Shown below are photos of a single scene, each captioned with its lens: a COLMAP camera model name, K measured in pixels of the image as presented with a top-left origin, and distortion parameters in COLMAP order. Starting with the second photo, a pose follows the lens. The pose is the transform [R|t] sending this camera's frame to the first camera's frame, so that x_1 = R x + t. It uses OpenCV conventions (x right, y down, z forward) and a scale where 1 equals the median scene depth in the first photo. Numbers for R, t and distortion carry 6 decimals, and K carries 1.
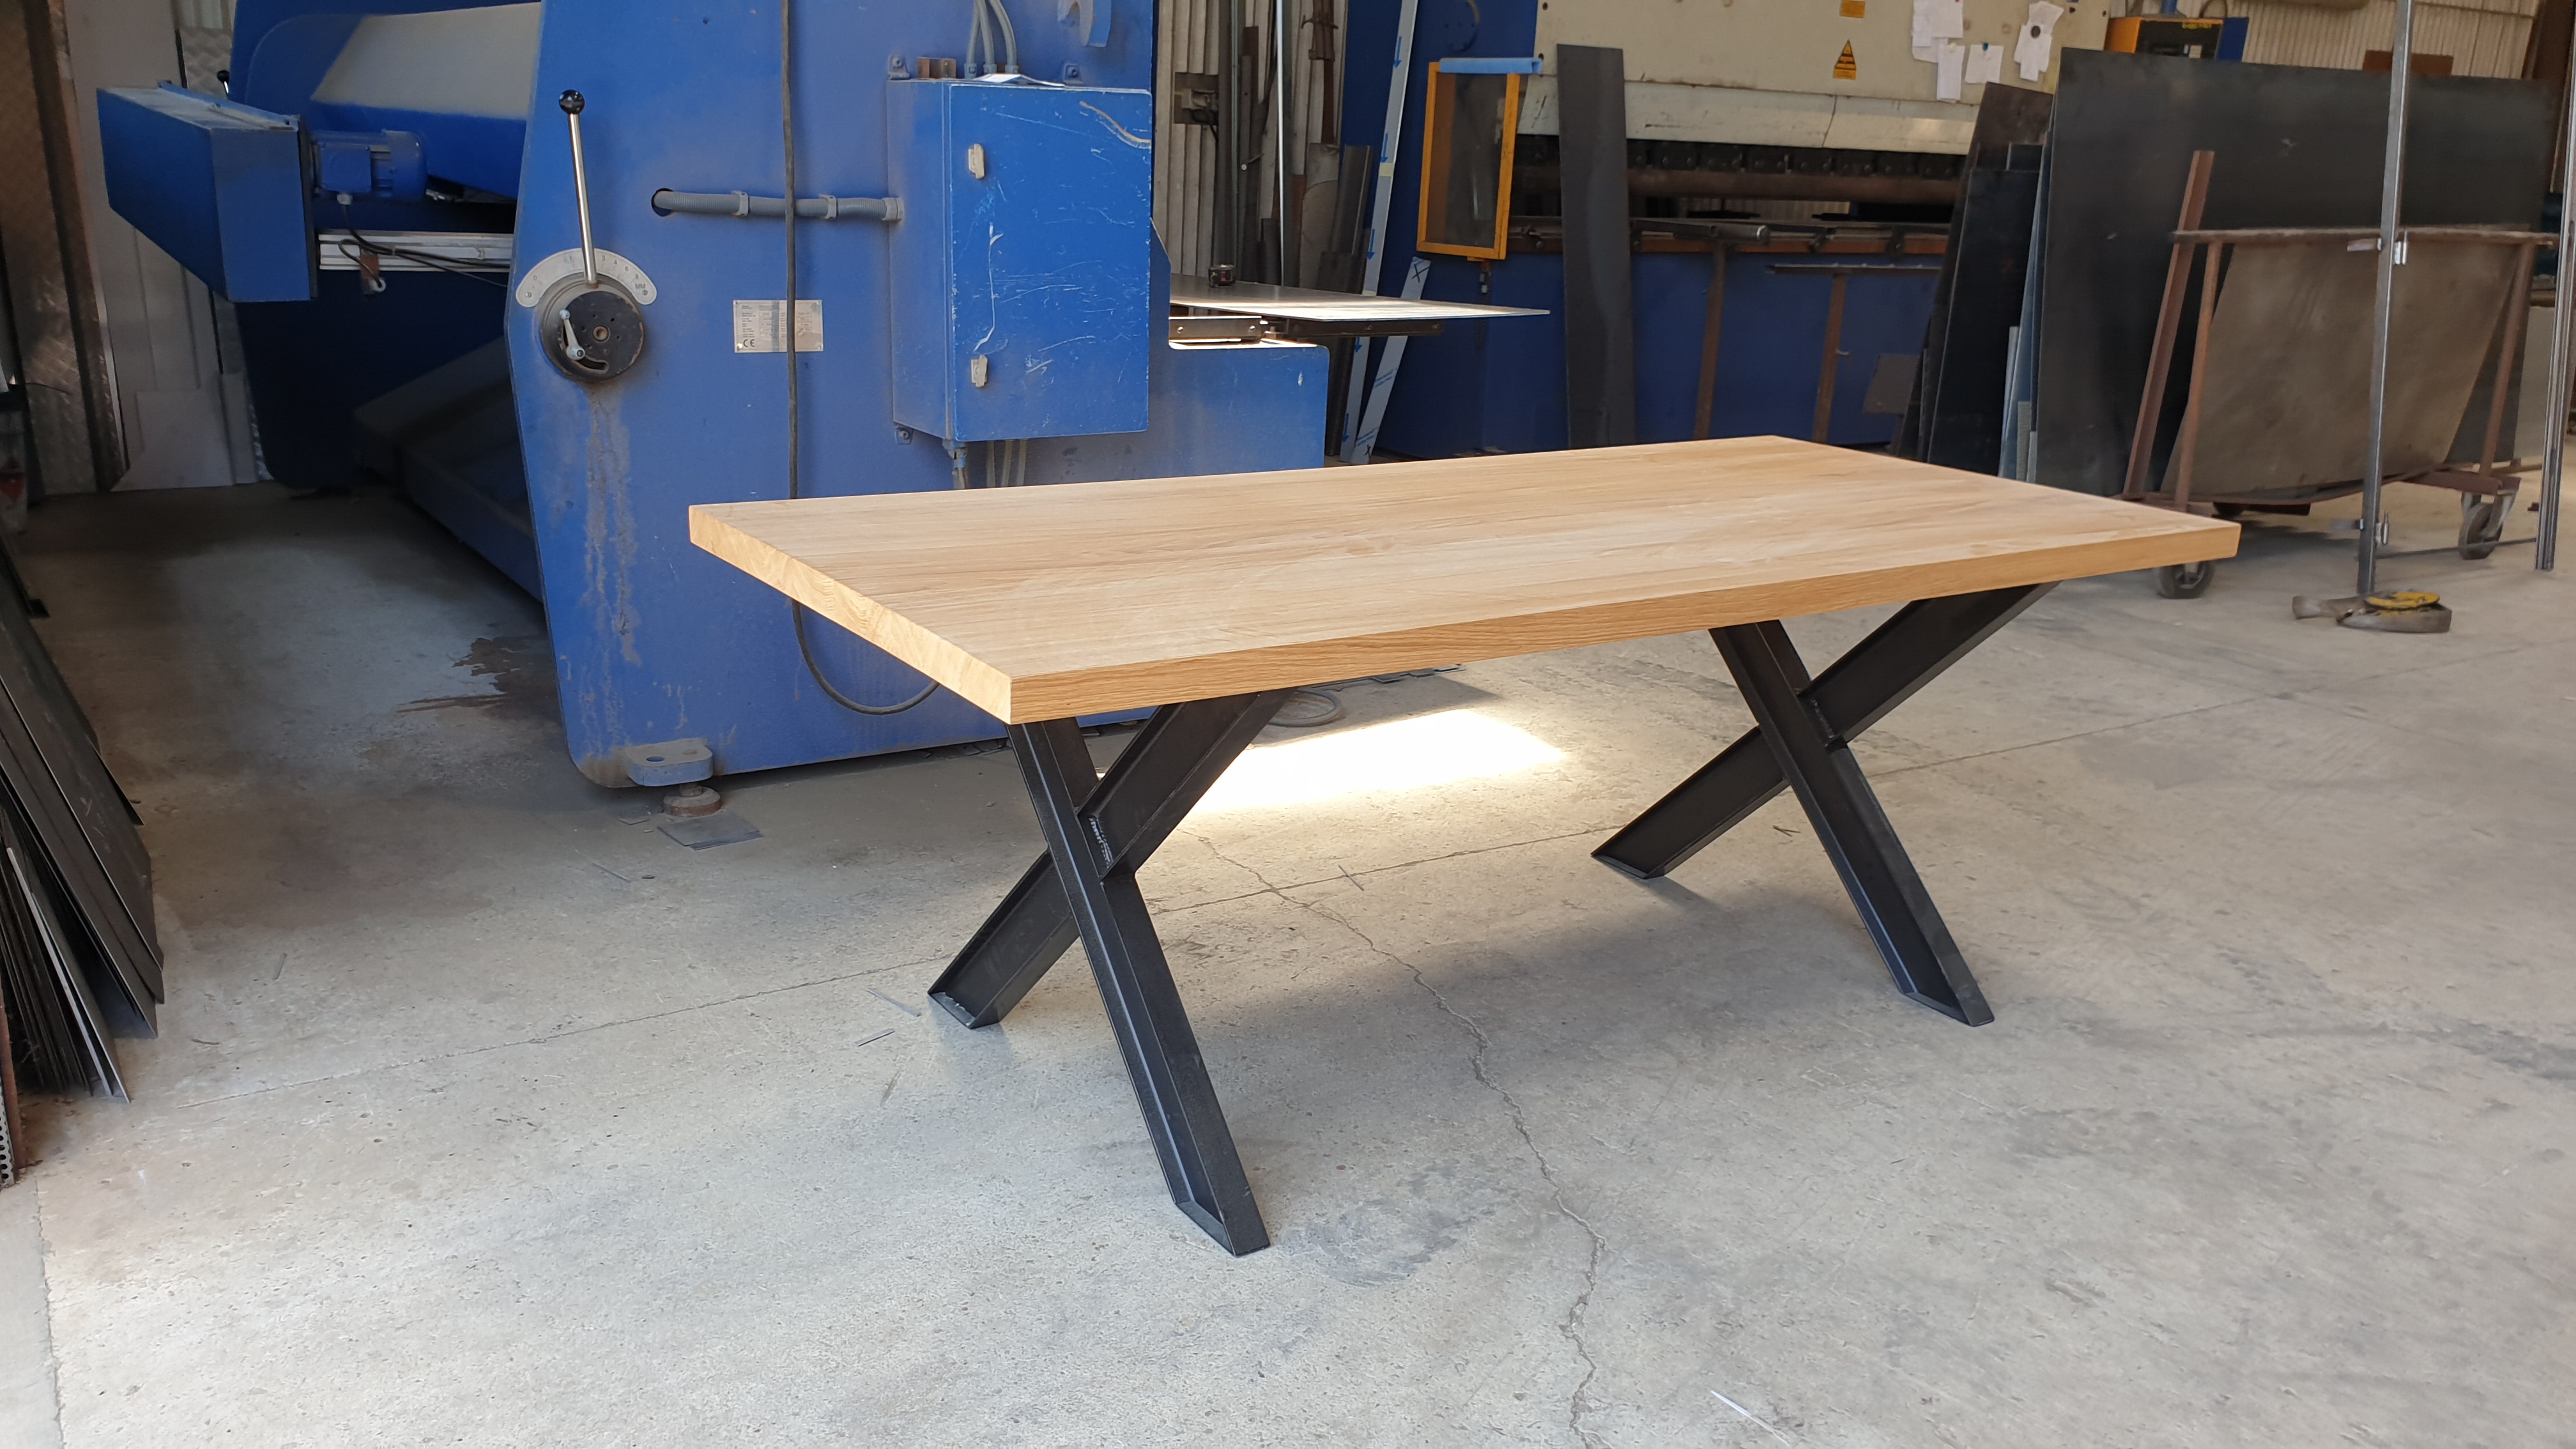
lens RADIAL K [[1971.0, 0, 1217.6], [0, 1971.0, 762.0], [0, 0, 1]] dist [0.013110, -0.005556]
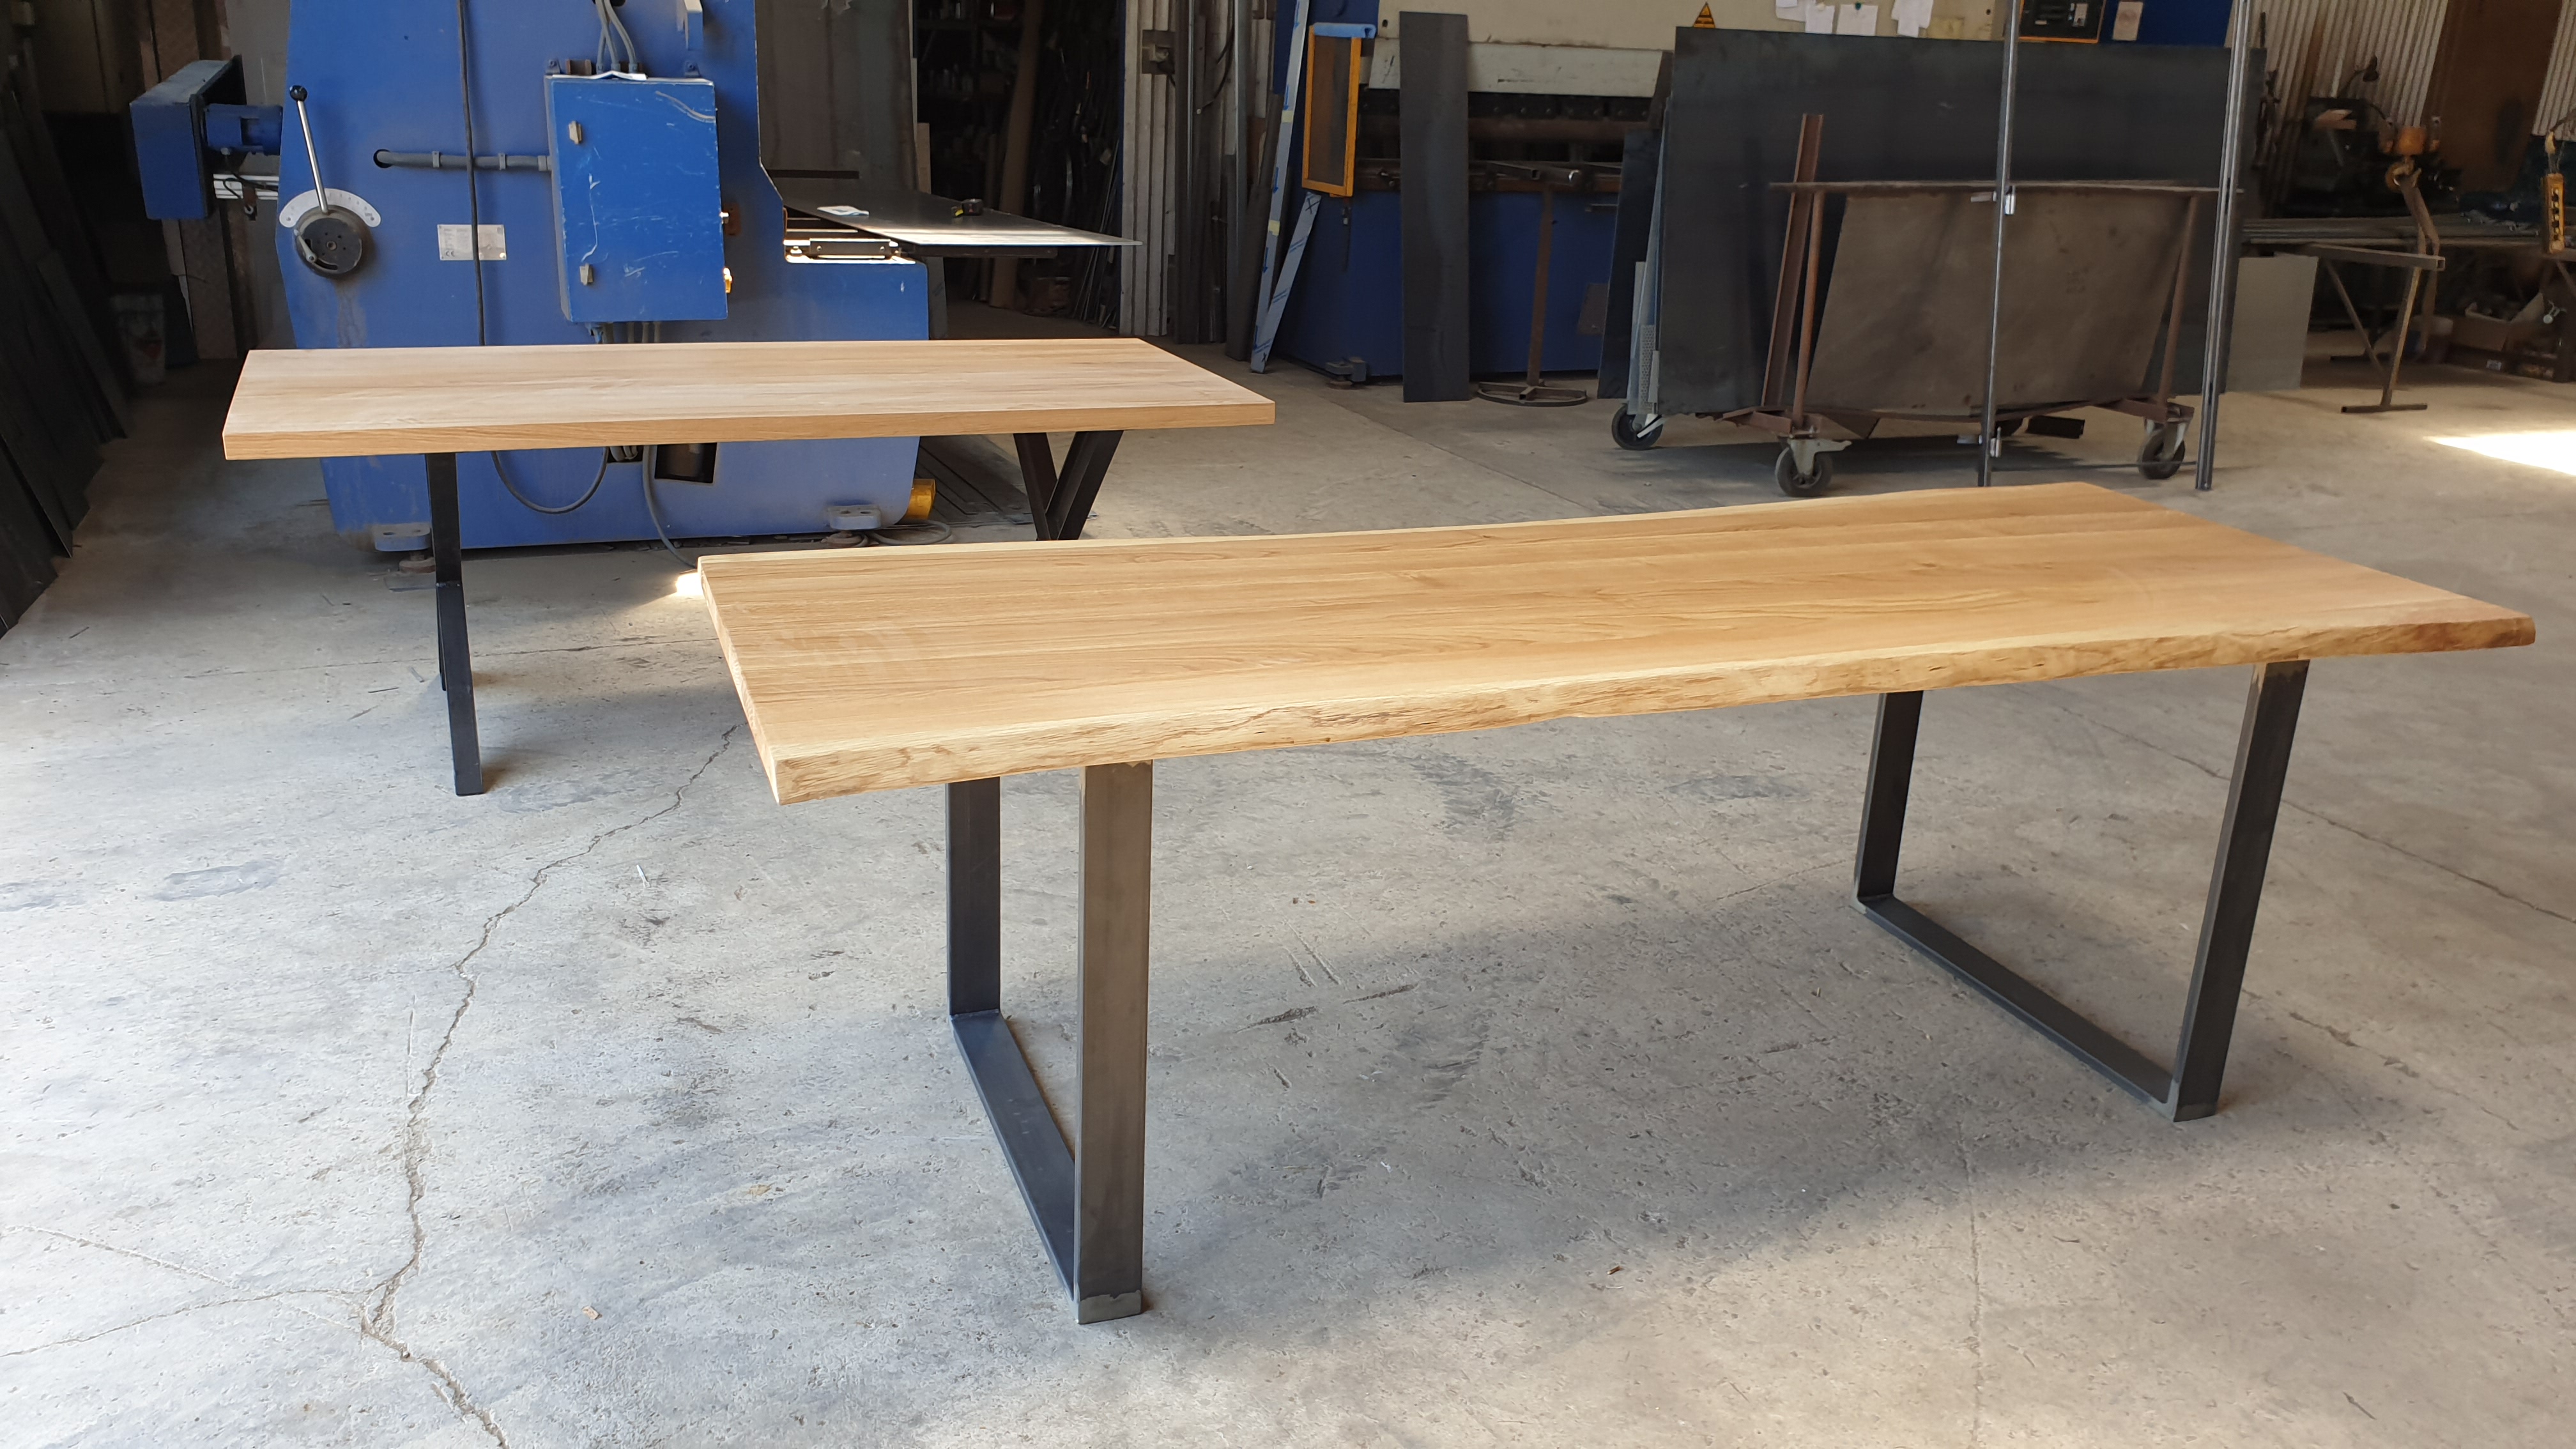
lens RADIAL K [[2001.3, 0, 1277.4], [0, 2001.3, 737.4], [0, 0, 1]] dist [0.000739, 0.006291]
pose [[0.983367, 0.059787, -0.171510, 0.412354], [-0.055757, 0.998045, 0.028225, 0.046524], [0.172862, -0.018193, 0.984778, -0.238917]]
